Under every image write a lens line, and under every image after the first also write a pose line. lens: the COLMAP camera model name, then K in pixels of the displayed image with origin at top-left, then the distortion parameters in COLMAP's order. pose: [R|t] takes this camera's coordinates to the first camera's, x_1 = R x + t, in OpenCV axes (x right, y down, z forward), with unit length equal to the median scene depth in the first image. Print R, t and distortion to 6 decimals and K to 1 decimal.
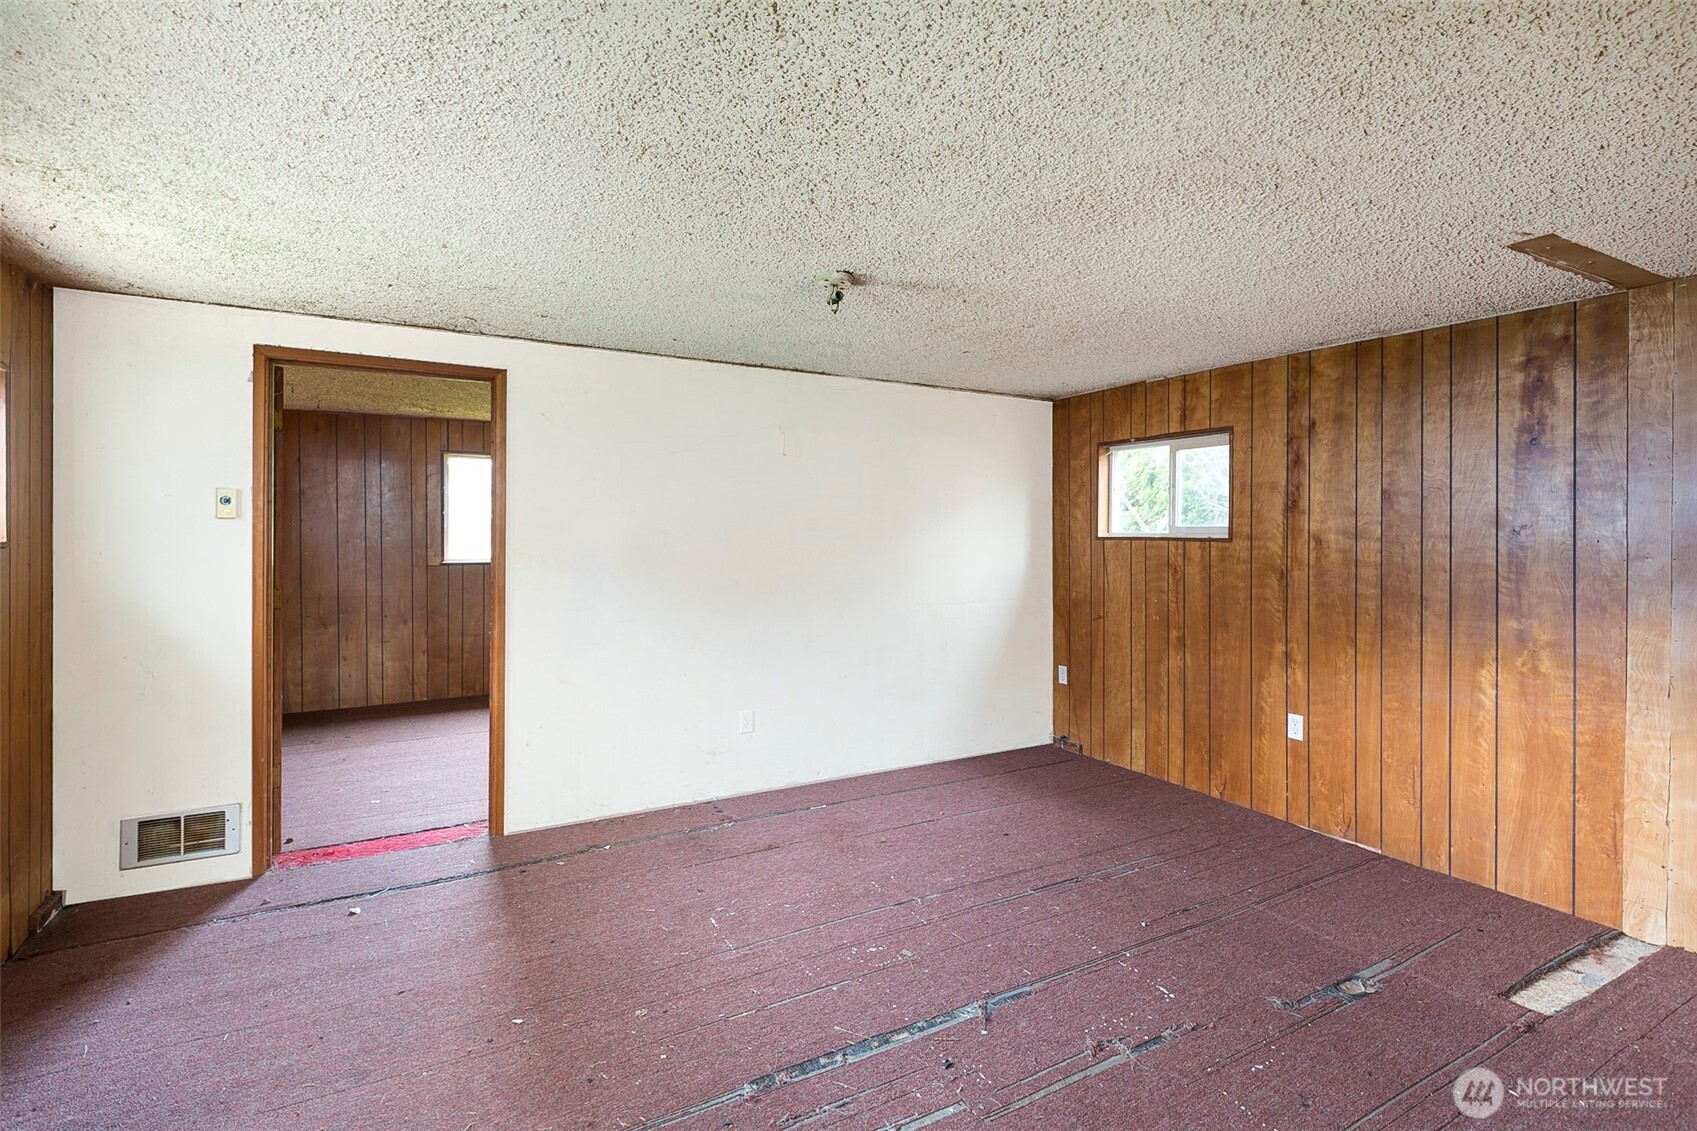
lens RADIAL K [[747.3, 0, 853.6], [0, 747.3, 562.5], [0, 0, 1]] dist [-0.000589, -0.000061]
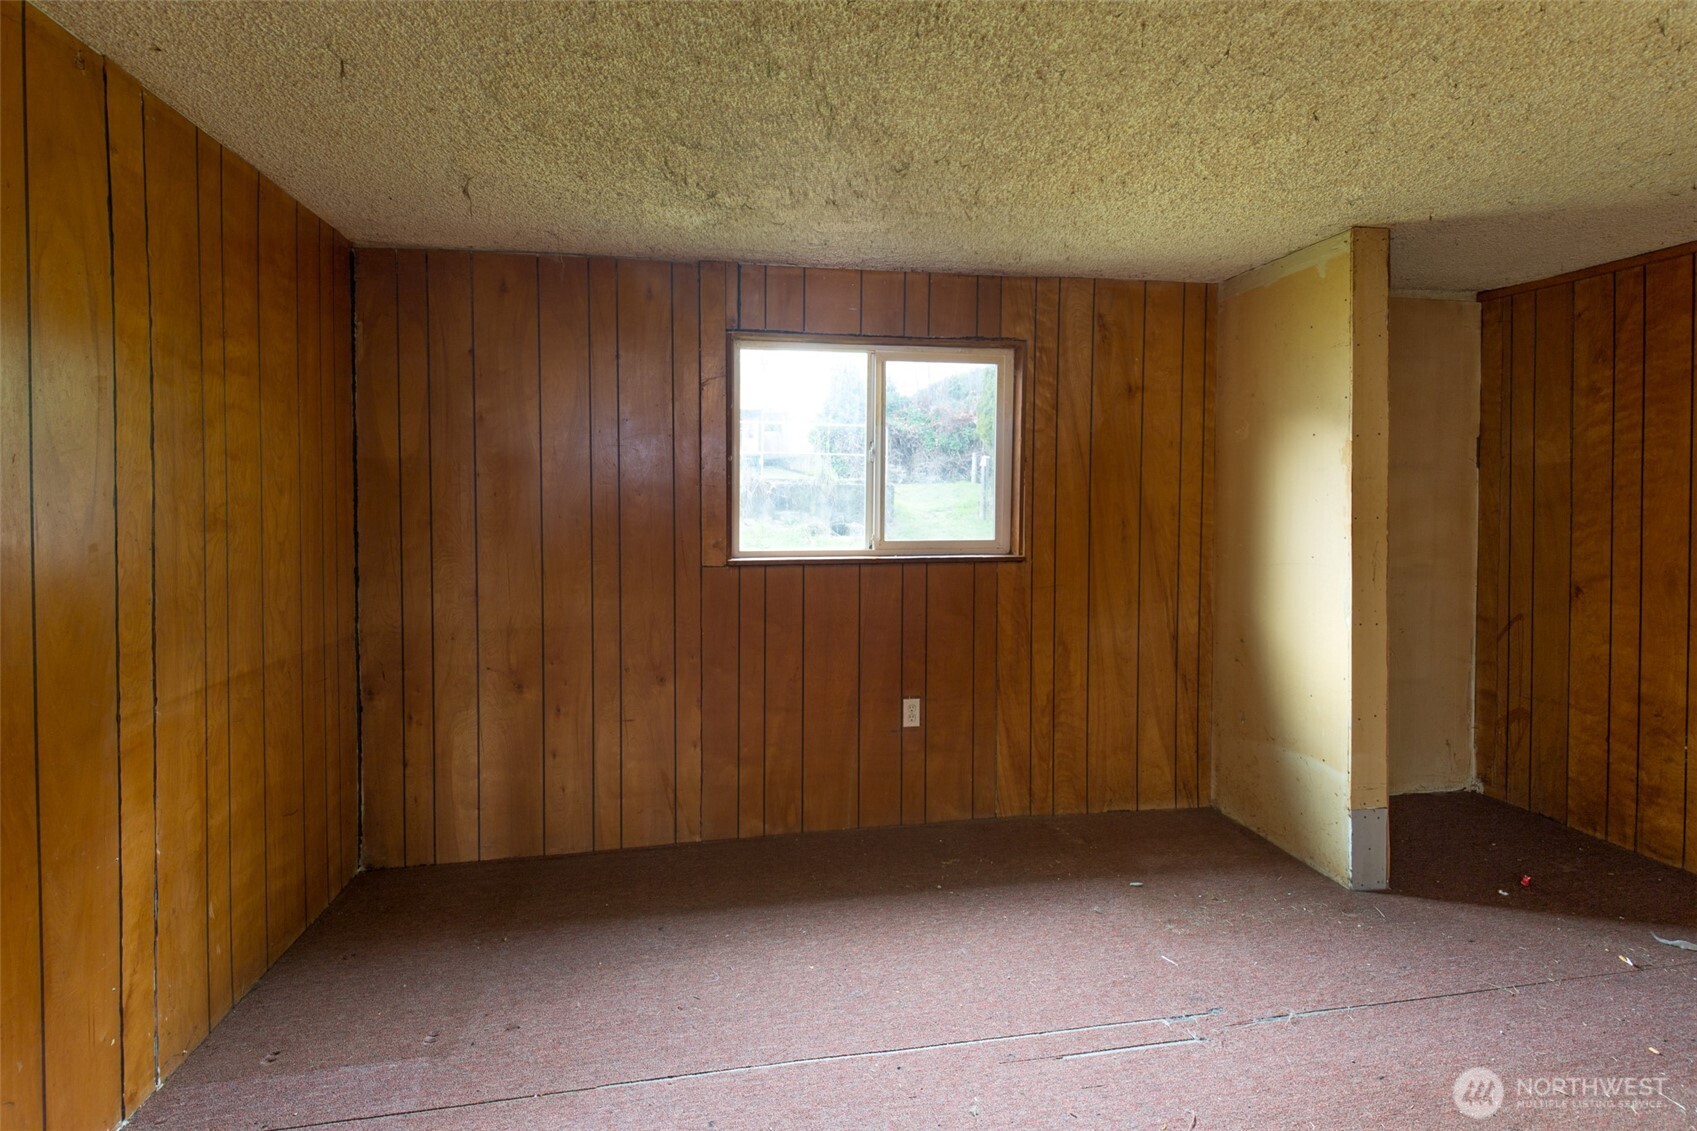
lens RADIAL K [[778.8, 0, 847.2], [0, 778.8, 568.0], [0, 0, 1]] dist [0.019471, -0.014743]
pose [[0.949813, 0.003933, -0.312795, -0.327410], [-0.002217, 0.999980, 0.005839, 0.001686], [0.312812, -0.004853, 0.949803, 0.556705]]
